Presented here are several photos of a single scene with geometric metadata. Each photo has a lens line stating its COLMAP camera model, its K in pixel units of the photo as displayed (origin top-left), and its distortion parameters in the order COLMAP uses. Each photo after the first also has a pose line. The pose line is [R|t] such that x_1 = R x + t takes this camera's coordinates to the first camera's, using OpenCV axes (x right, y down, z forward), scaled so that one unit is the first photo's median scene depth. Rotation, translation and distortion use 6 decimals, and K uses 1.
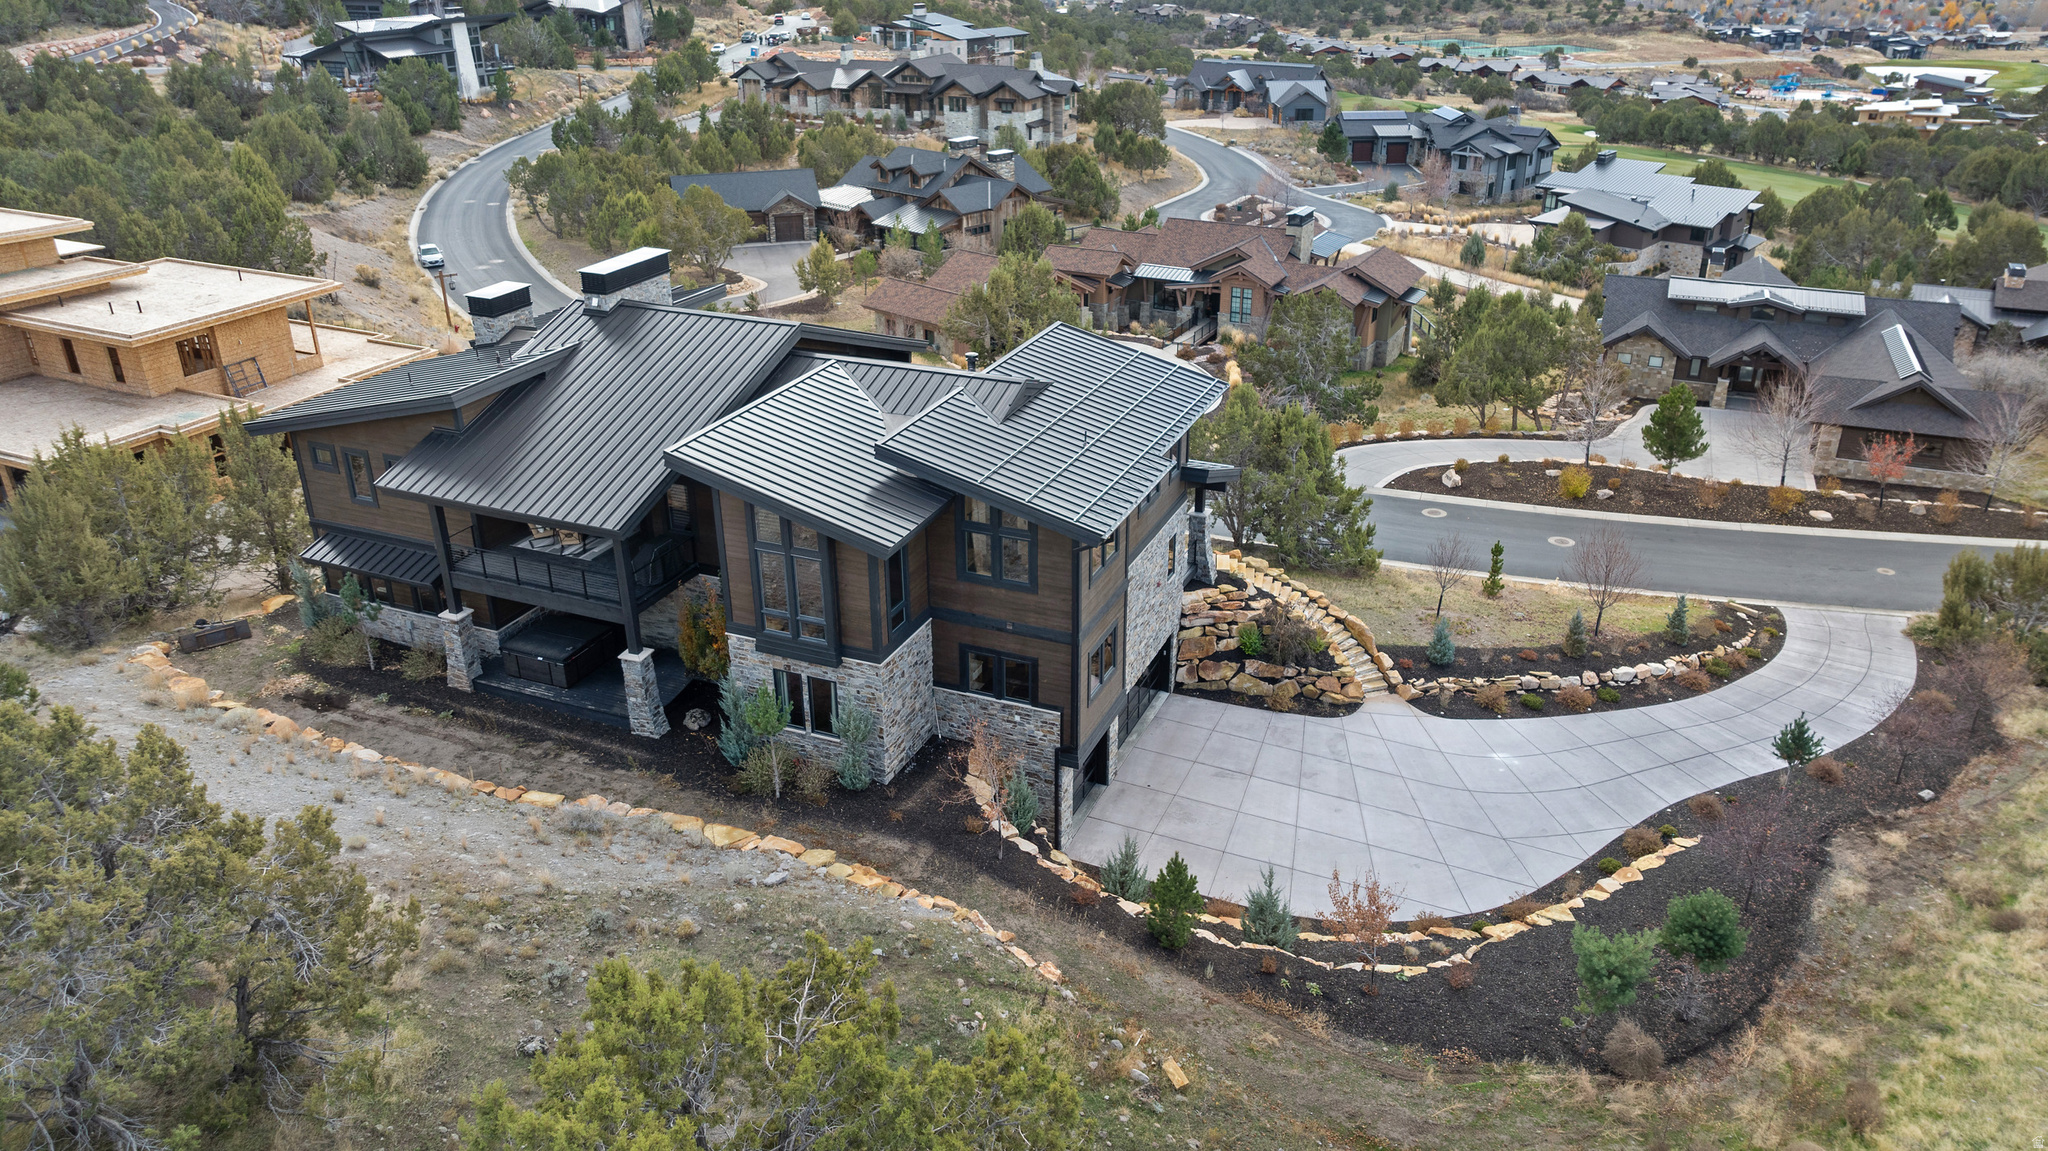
lens RADIAL K [[1437.0, 0, 1028.7], [0, 1437.0, 574.9], [0, 0, 1]] dist [-0.019852, 0.011093]
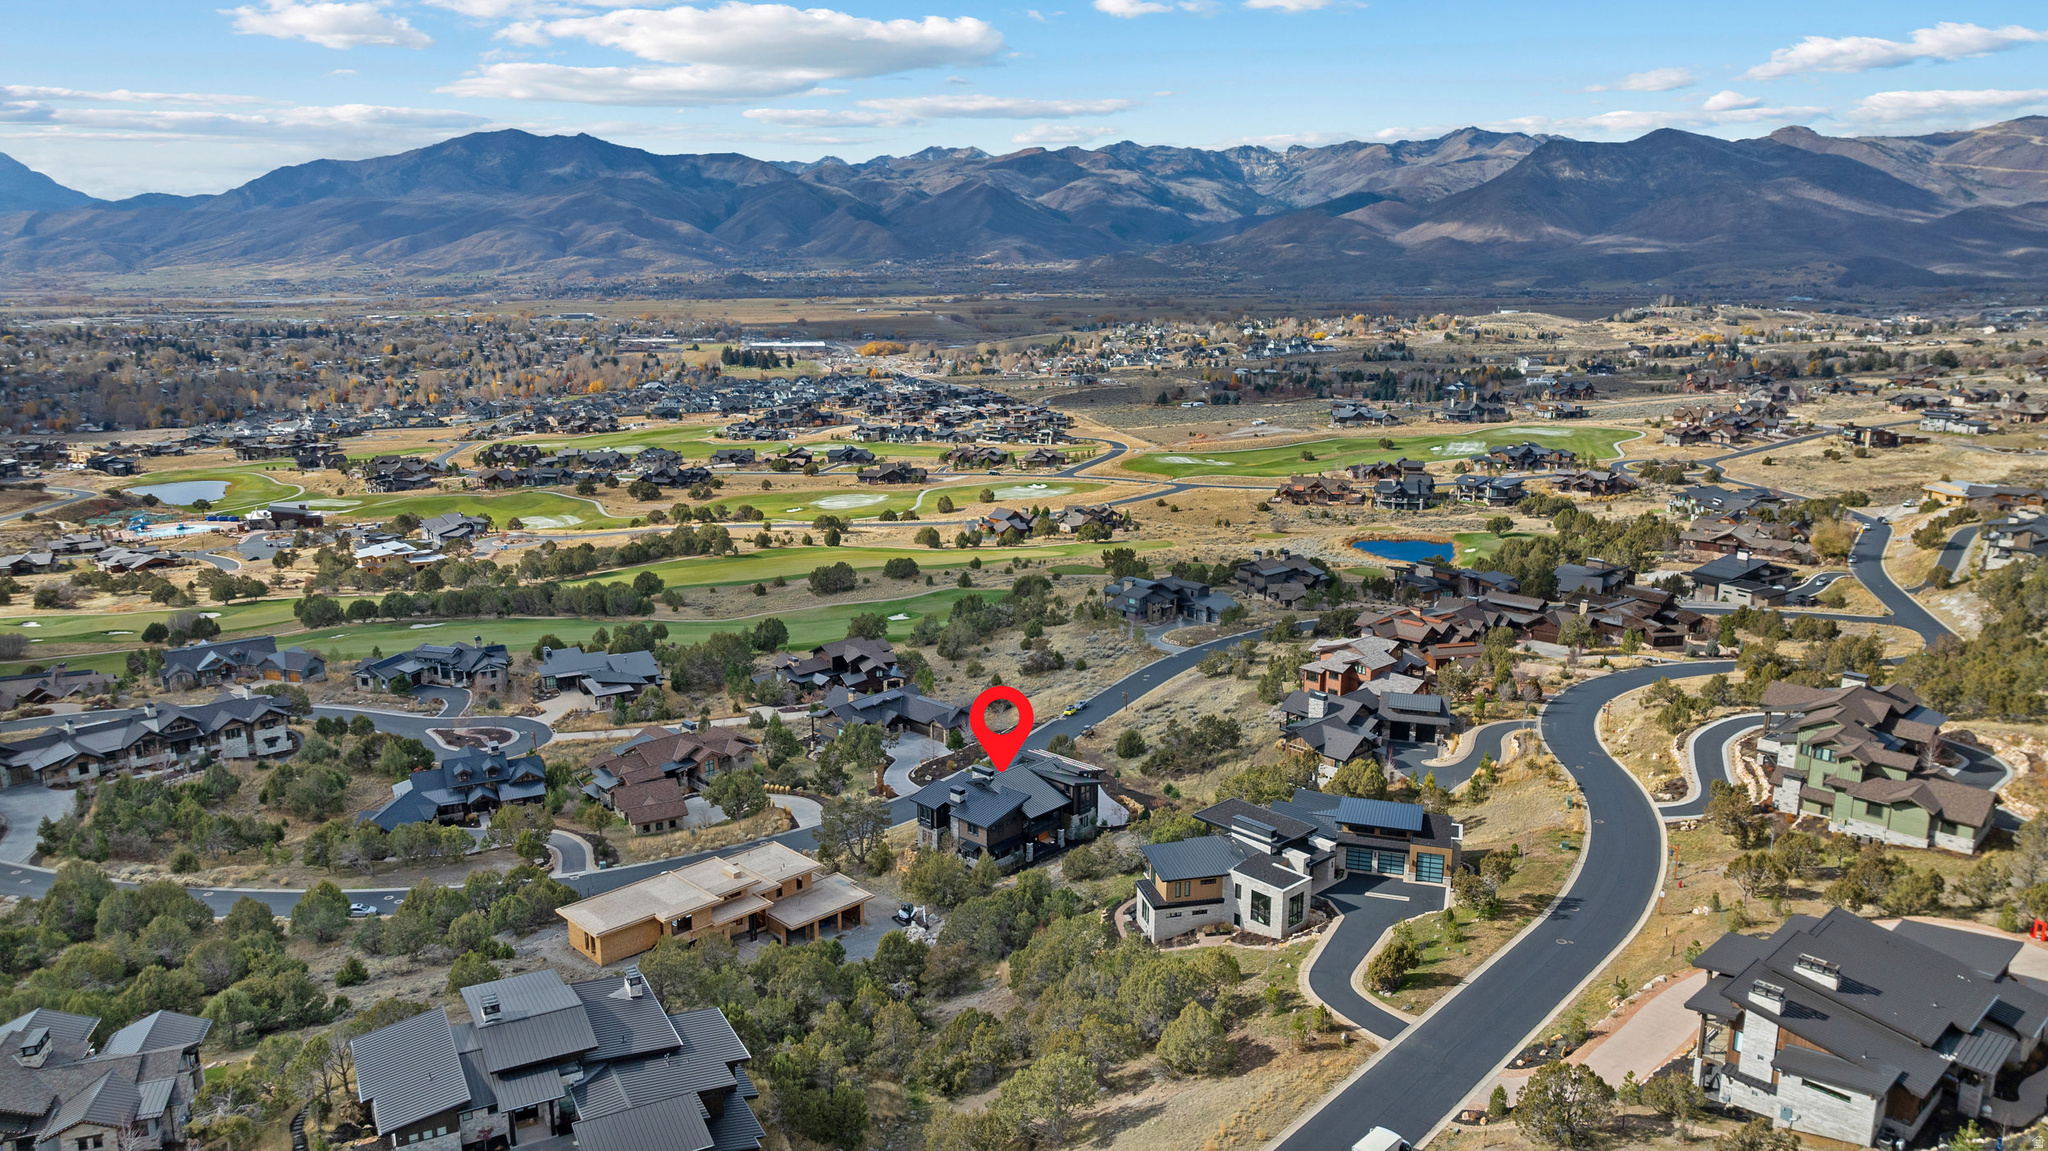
lens RADIAL K [[1437.0, 0, 1028.6], [0, 1437.0, 575.0], [0, 0, 1]] dist [-0.019852, 0.011093]
pose [[0.335952, -0.202621, 0.919827, -1.679388], [0.399180, 0.915173, 0.055802, -0.383757], [-0.853107, 0.348429, 0.388336, -0.416922]]
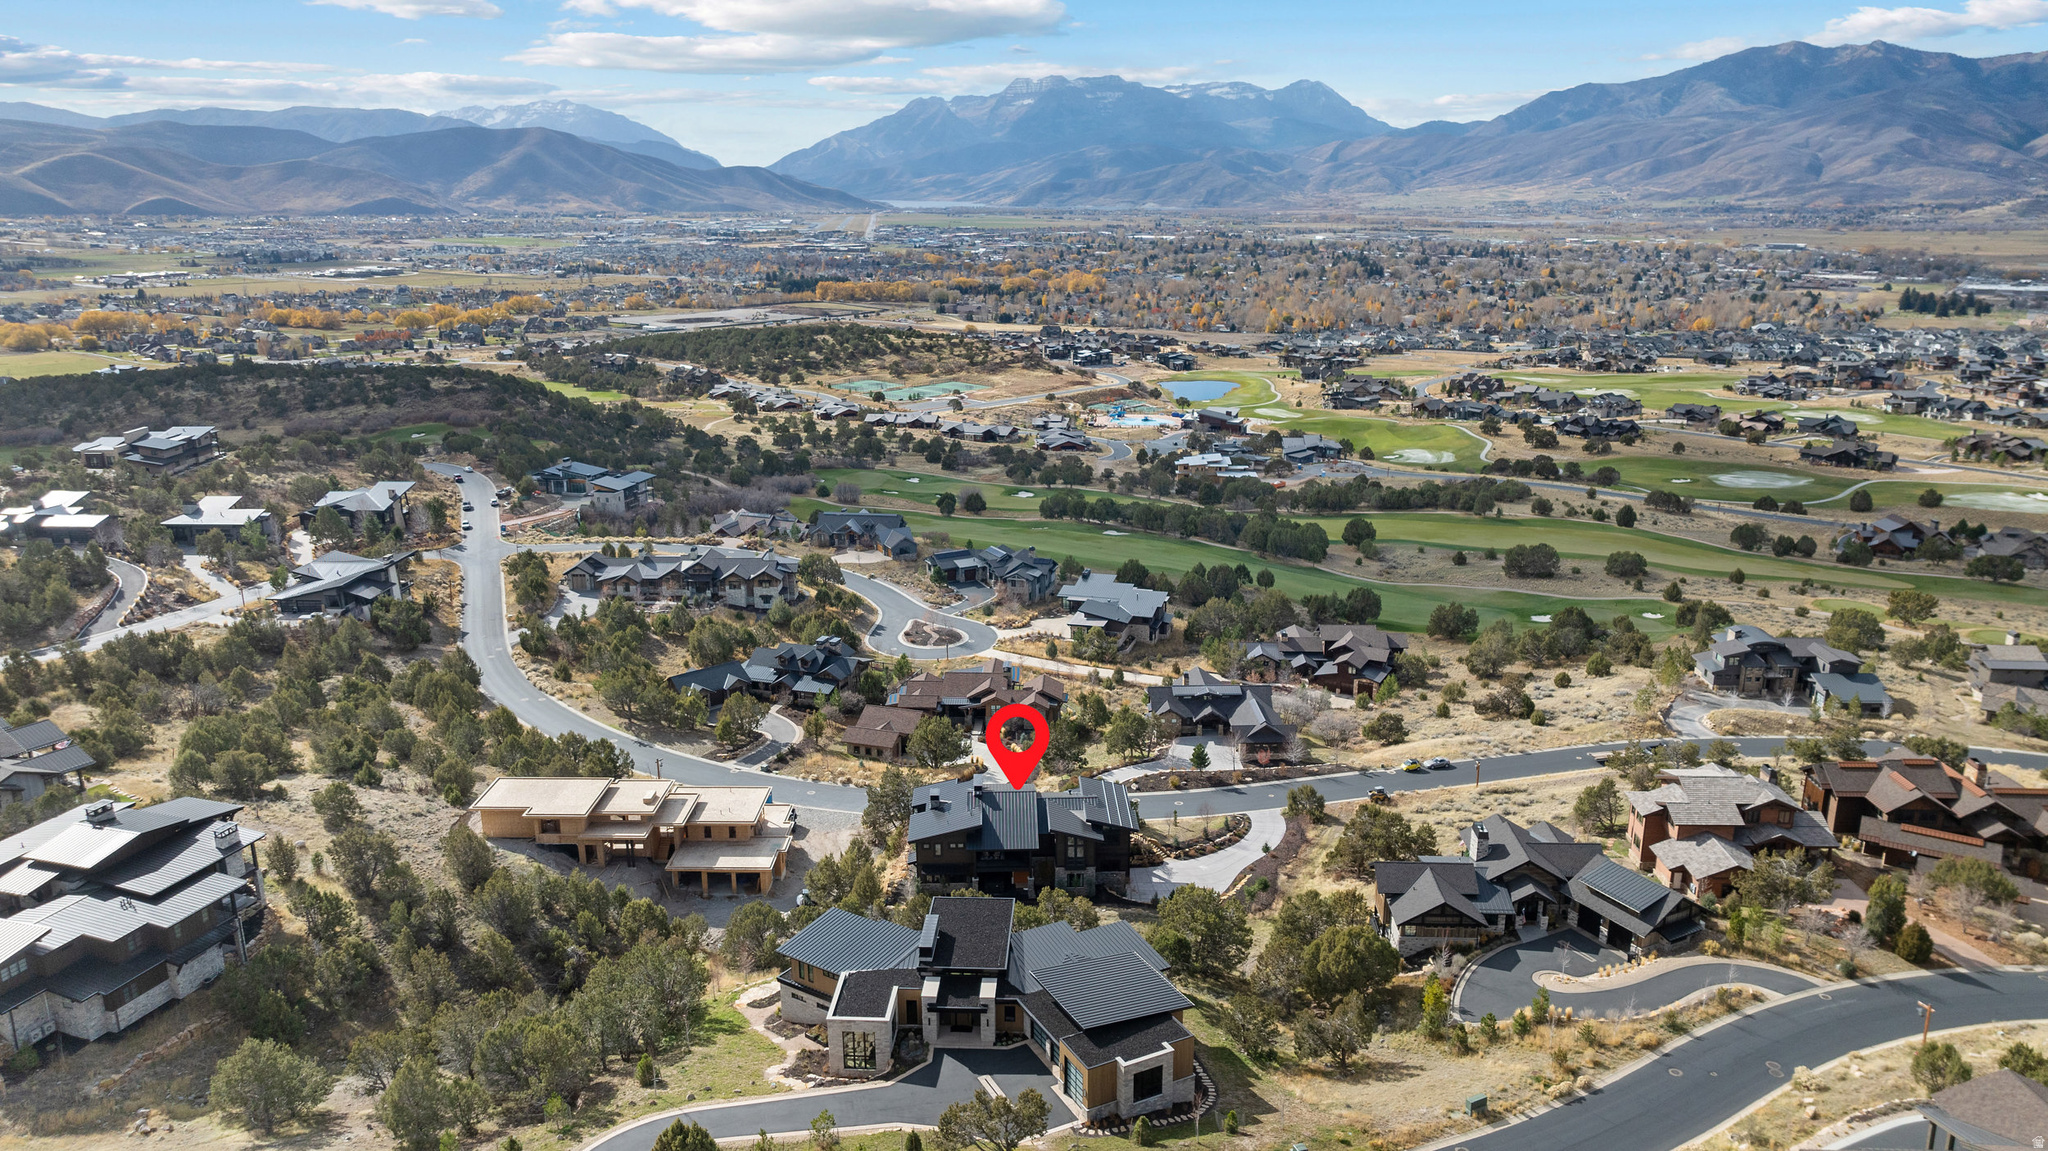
lens RADIAL K [[1437.0, 0, 1026.3], [0, 1437.0, 577.1], [0, 0, 1]] dist [-0.019852, 0.011093]
pose [[0.909990, -0.111401, 0.399384, -0.660181], [0.177451, 0.975195, -0.132308, -0.088339], [-0.374738, 0.191270, 0.907187, -1.055321]]
